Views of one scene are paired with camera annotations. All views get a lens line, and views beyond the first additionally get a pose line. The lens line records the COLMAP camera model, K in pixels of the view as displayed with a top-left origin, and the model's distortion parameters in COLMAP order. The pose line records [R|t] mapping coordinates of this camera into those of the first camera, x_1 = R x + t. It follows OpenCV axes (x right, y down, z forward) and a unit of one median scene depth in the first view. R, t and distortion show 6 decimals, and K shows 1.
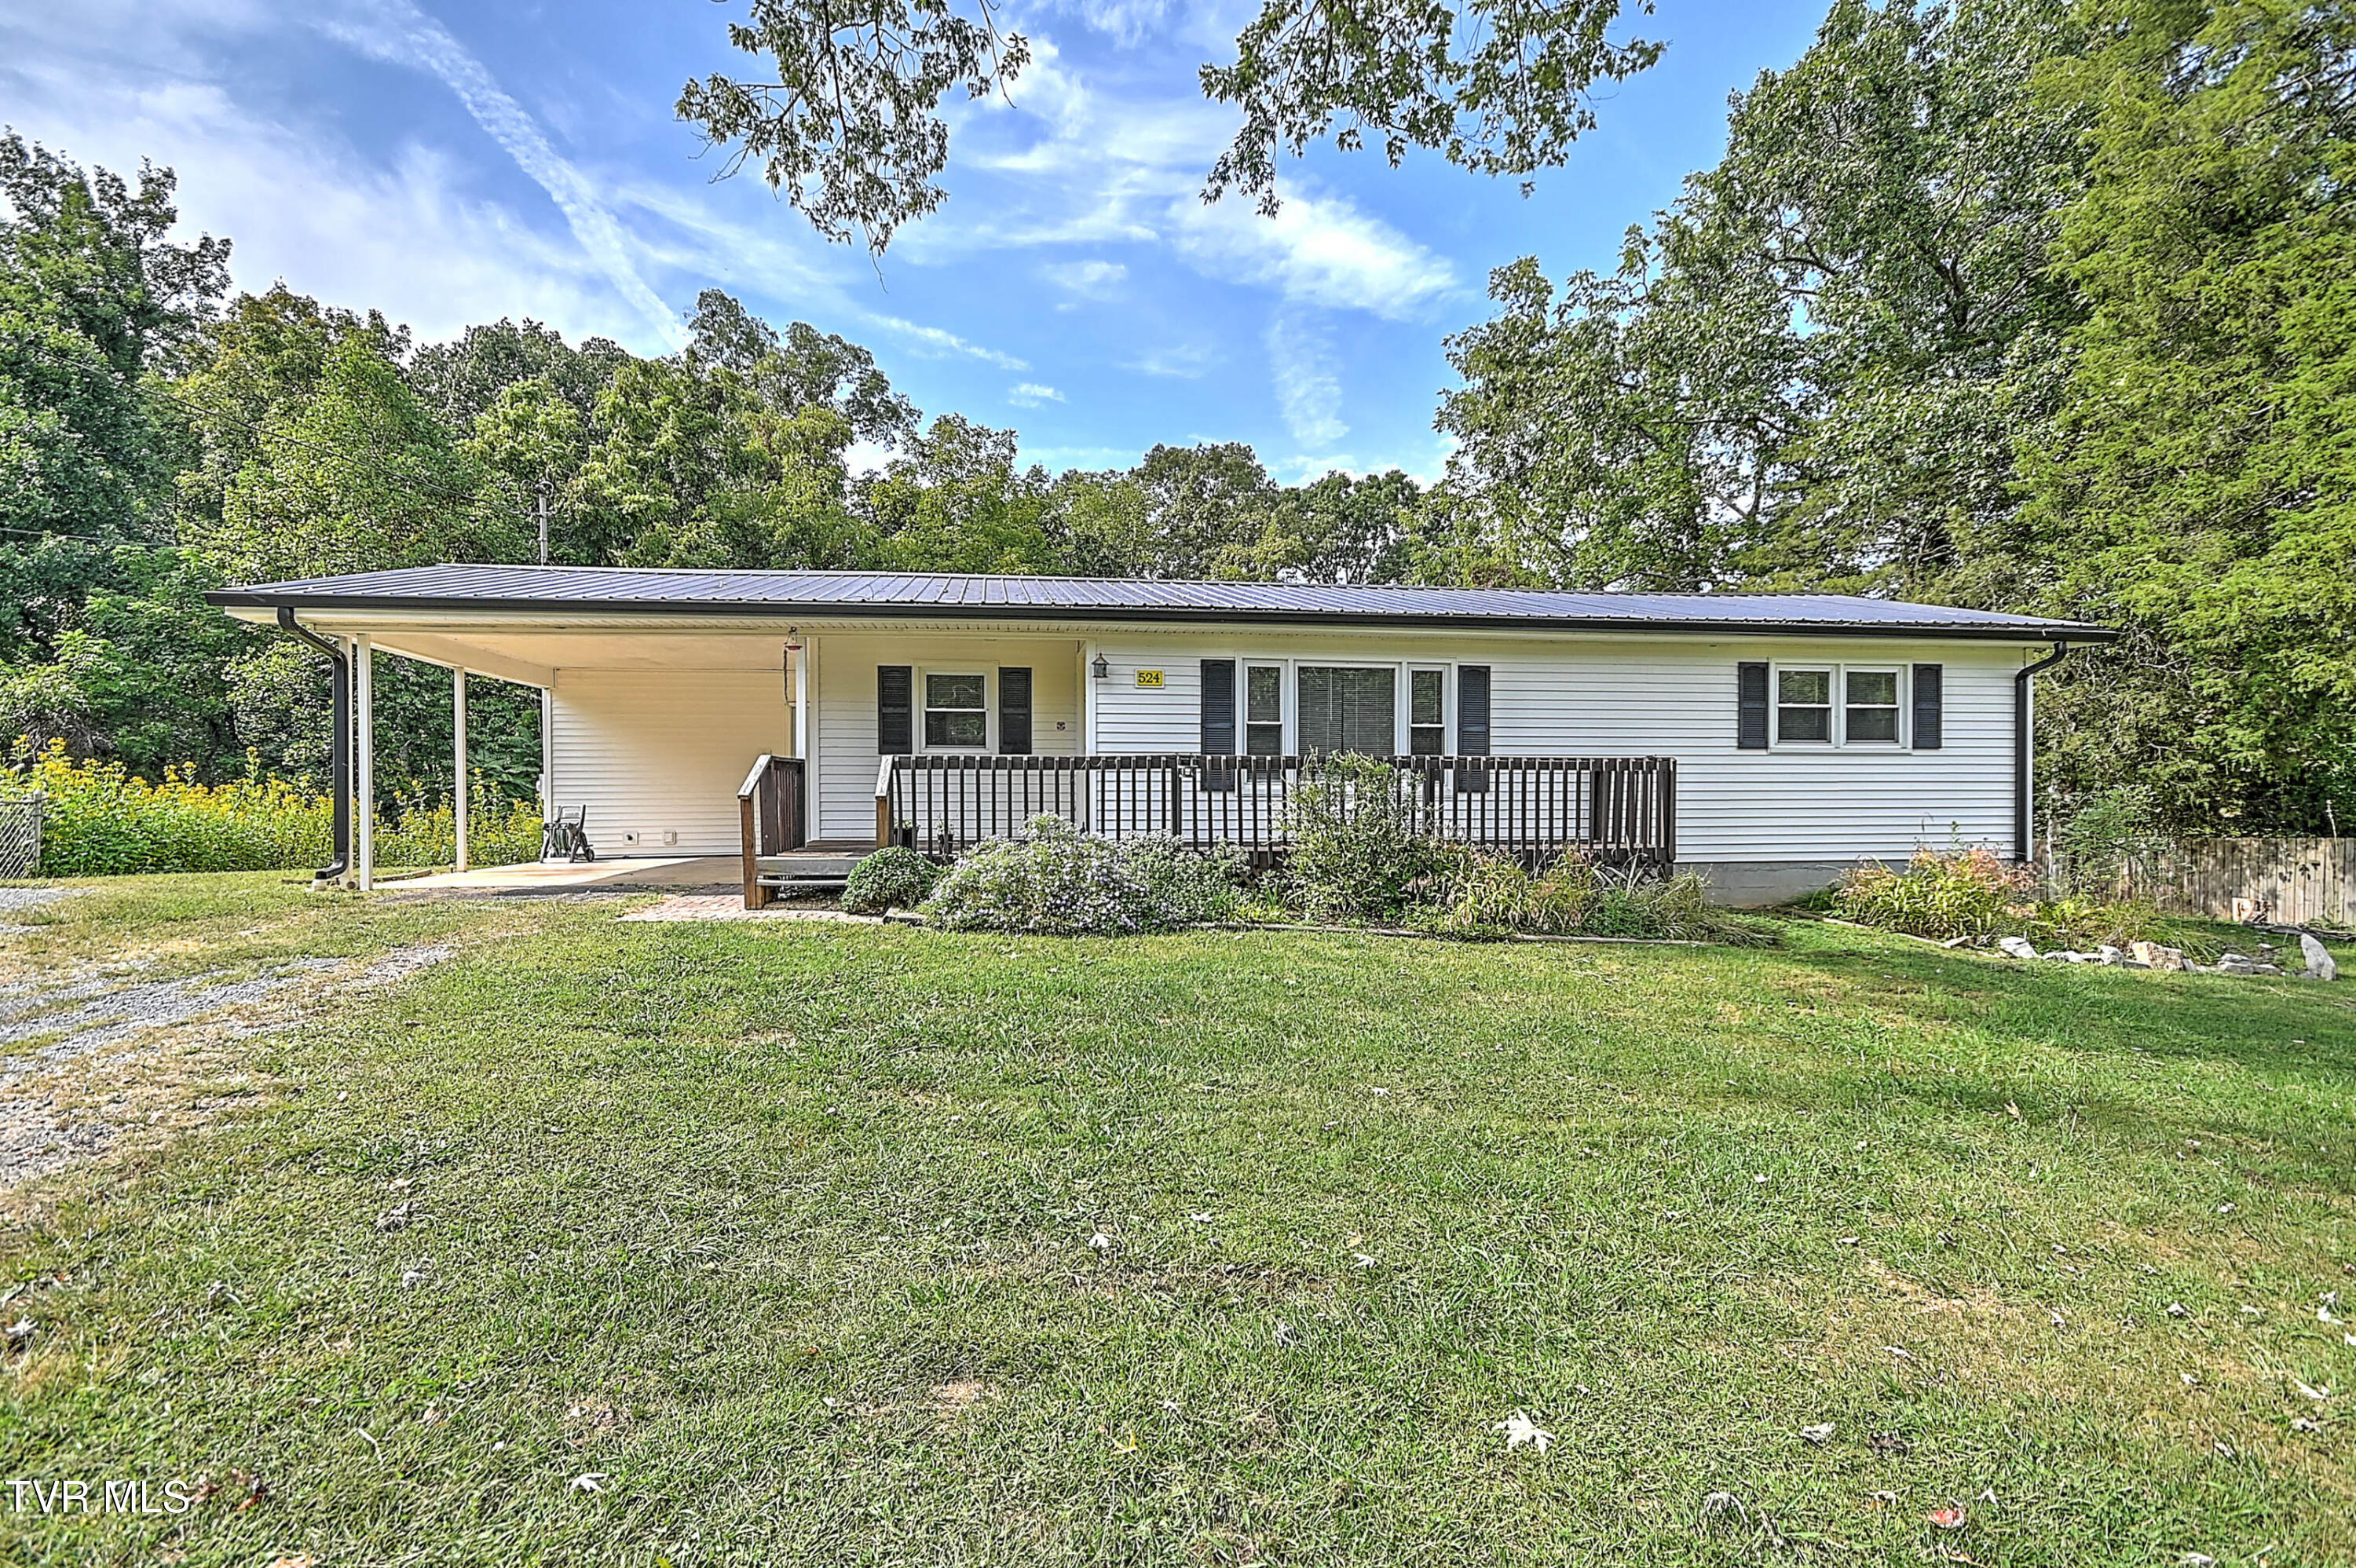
lens RADIAL K [[1112.9, 0, 1178.0], [0, 1112.9, 784.0], [0, 0, 1]] dist [0.017130, -0.006472]
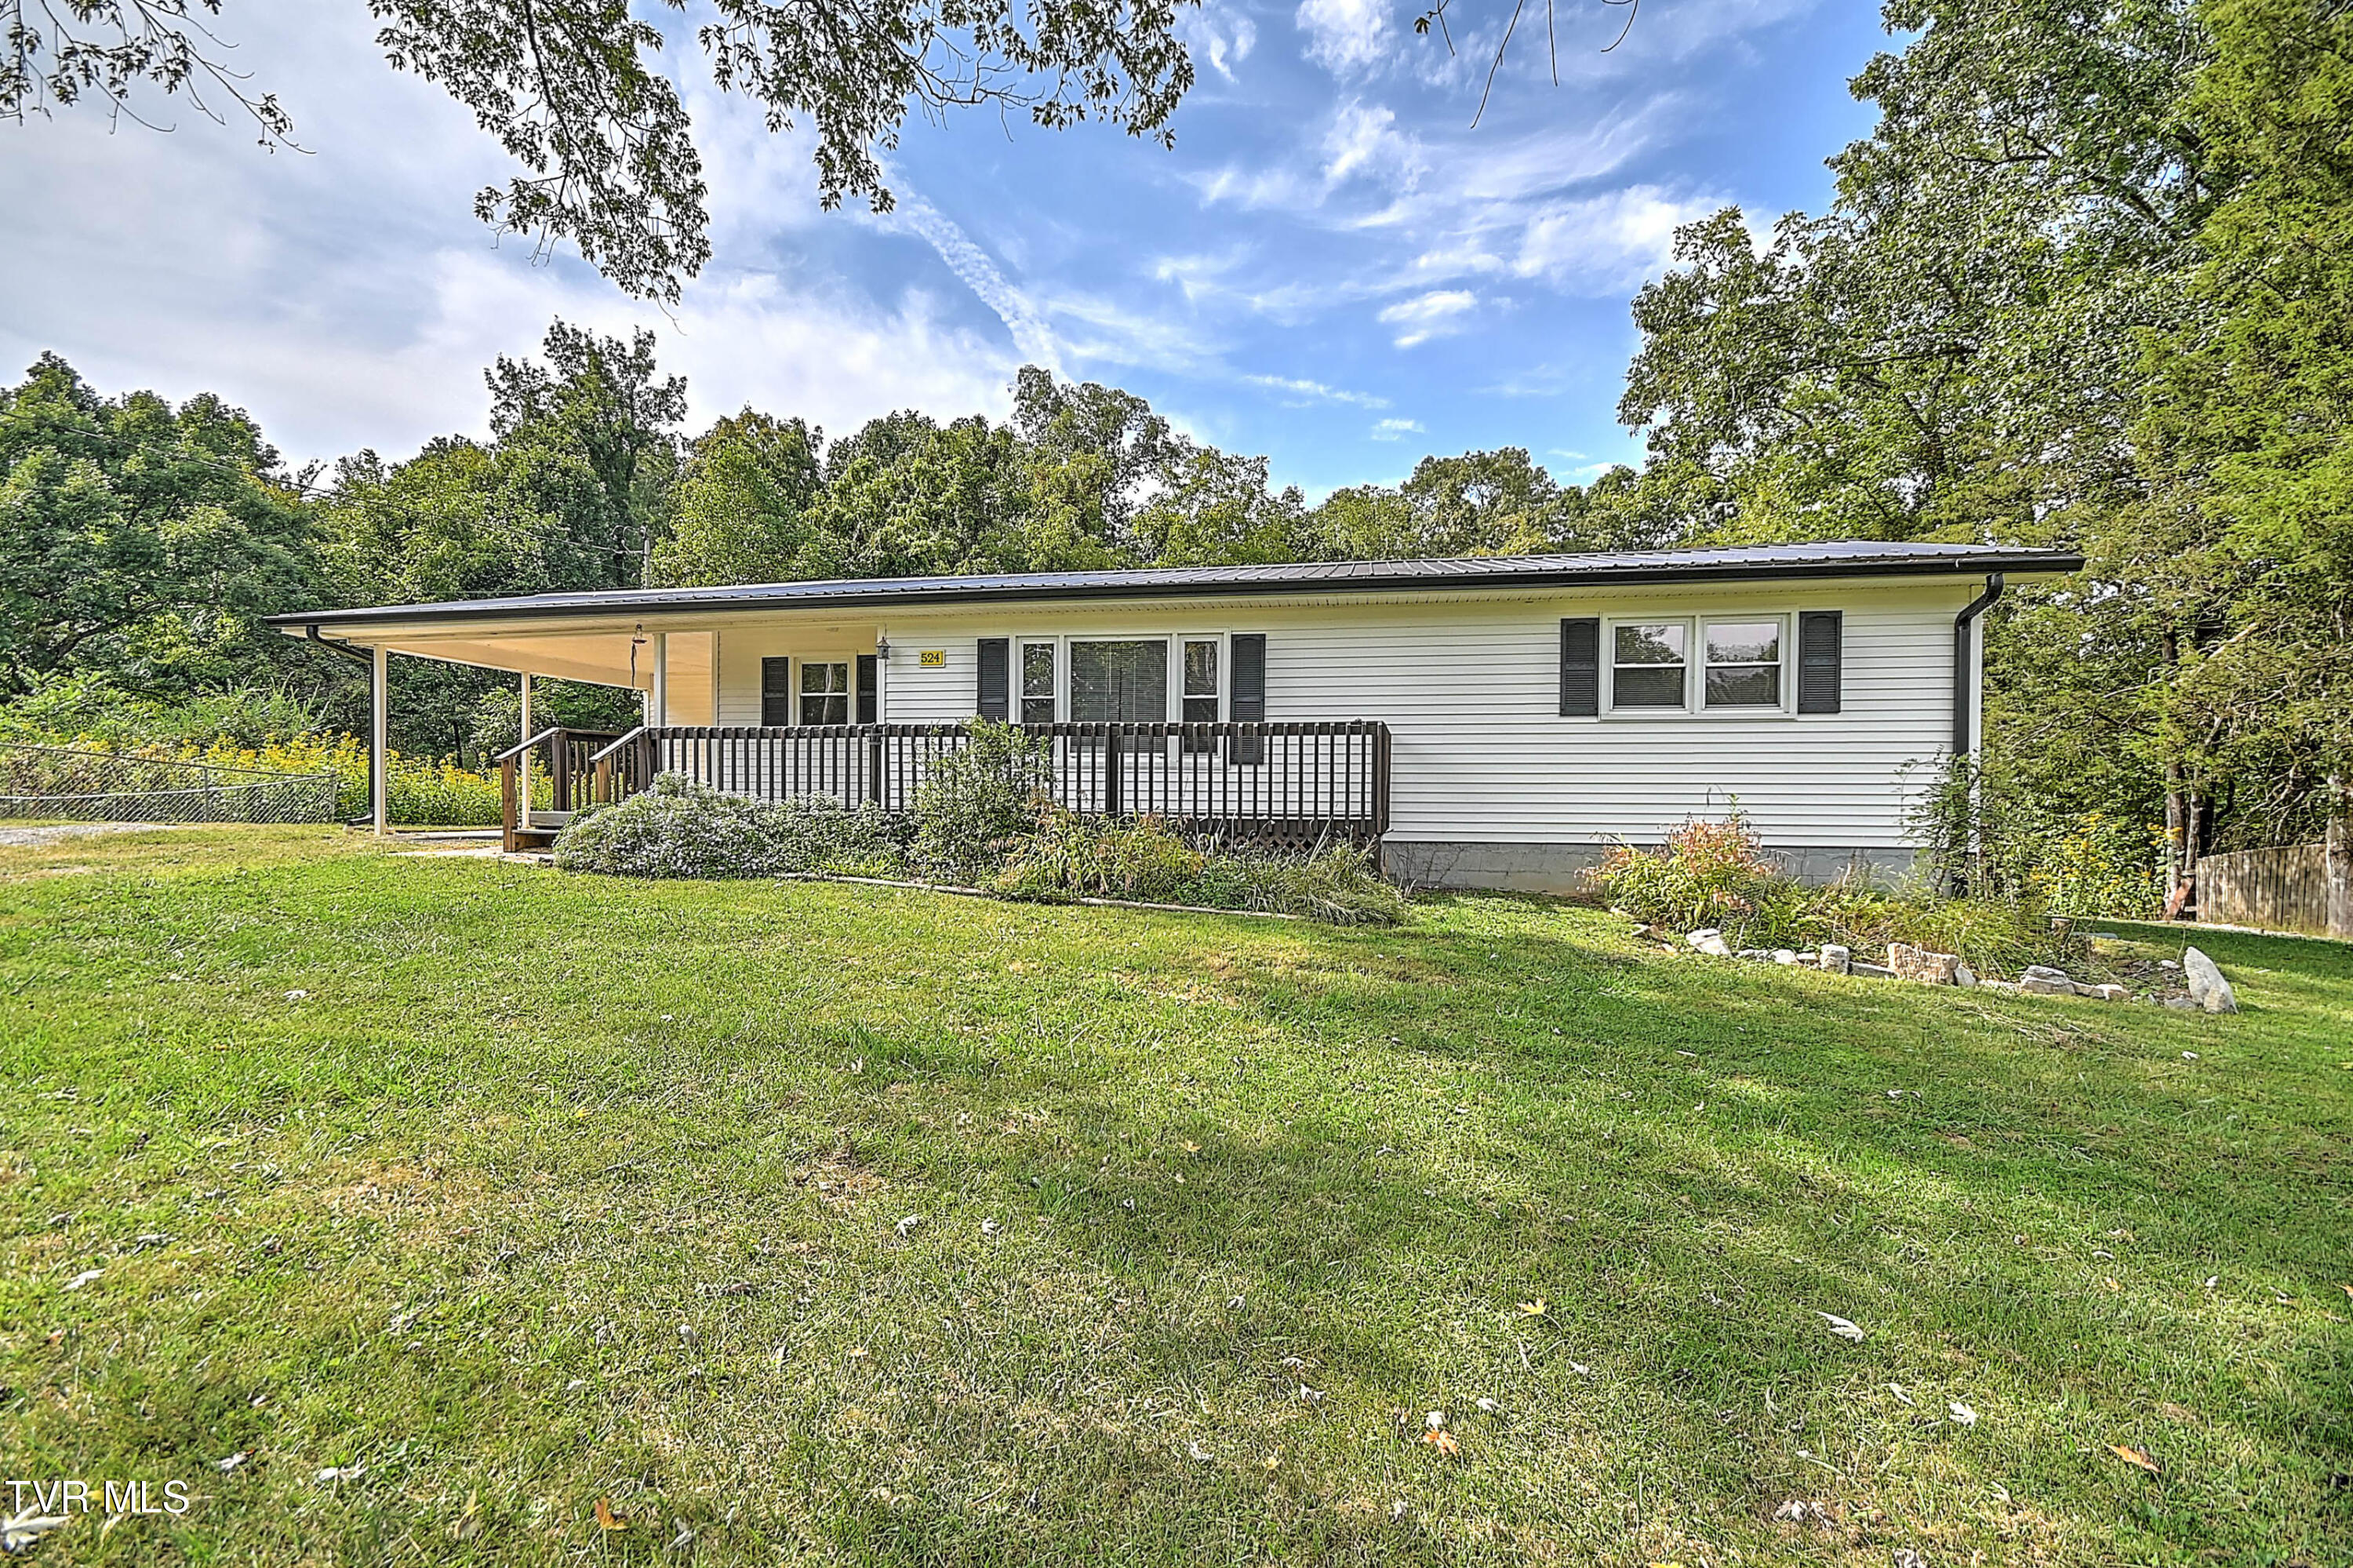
lens RADIAL K [[1016.1, 0, 1185.5], [0, 1016.1, 773.2], [0, 0, 1]] dist [0.025140, -0.019846]
pose [[0.944322, 0.001137, -0.329020, 0.415563], [-0.005807, 0.999896, -0.013210, 0.022390], [0.328970, 0.014385, 0.944231, 0.116945]]
